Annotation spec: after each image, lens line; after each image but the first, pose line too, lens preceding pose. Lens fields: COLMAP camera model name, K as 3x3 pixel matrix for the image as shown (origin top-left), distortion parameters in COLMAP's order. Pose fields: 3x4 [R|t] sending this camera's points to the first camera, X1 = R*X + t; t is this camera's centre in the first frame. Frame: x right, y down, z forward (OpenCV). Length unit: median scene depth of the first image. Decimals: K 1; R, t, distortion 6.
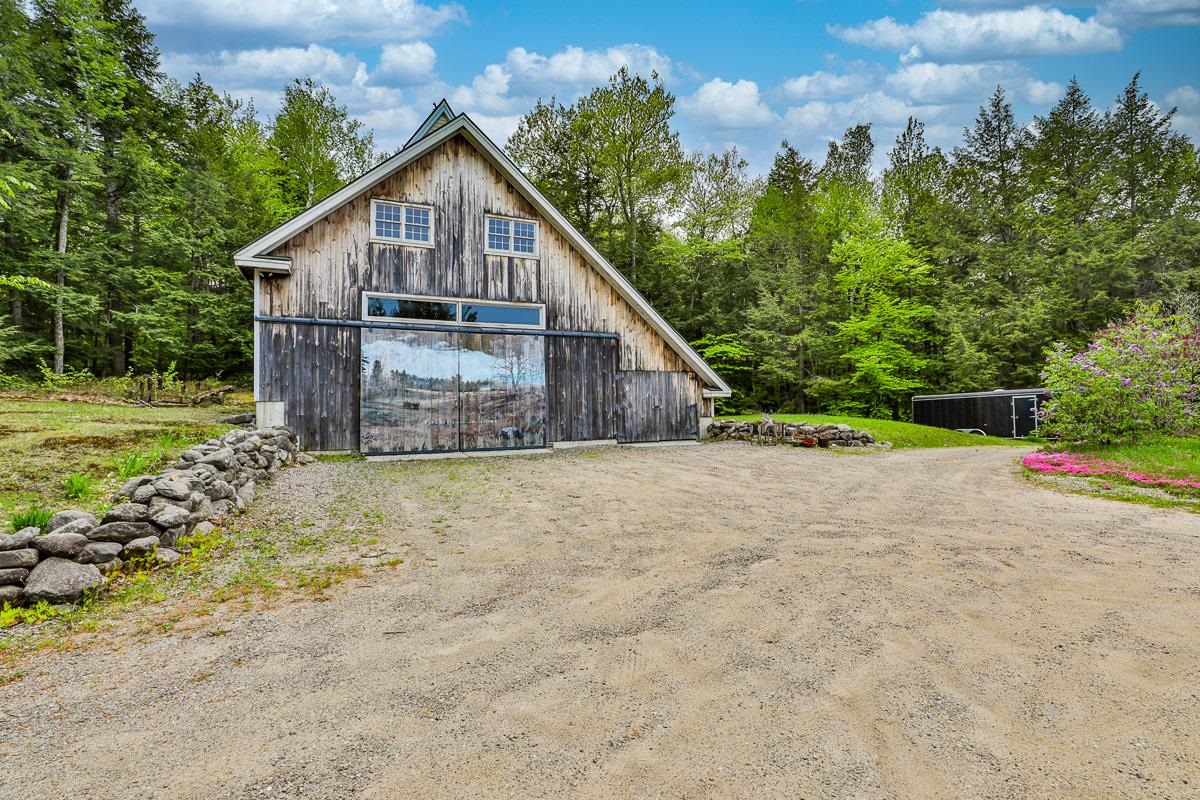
lens RADIAL K [[557.9, 0, 595.9], [0, 557.9, 390.4], [0, 0, 1]] dist [-0.023478, 0.003639]
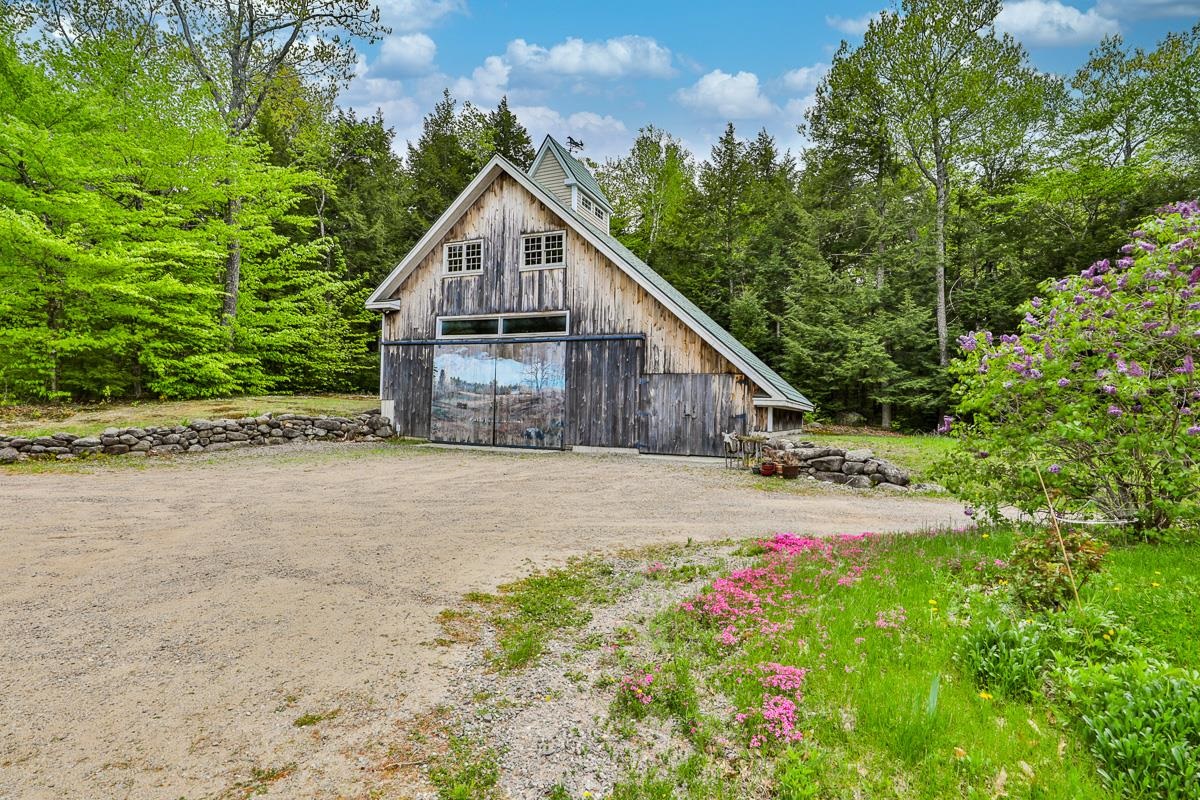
lens RADIAL K [[557.9, 0, 596.3], [0, 557.9, 406.4], [0, 0, 1]] dist [-0.023478, 0.003639]
pose [[0.674729, 0.020537, -0.737780, 0.720720], [-0.016456, 0.999783, 0.012781, 0.007957], [0.737882, 0.003517, 0.674921, 0.355648]]
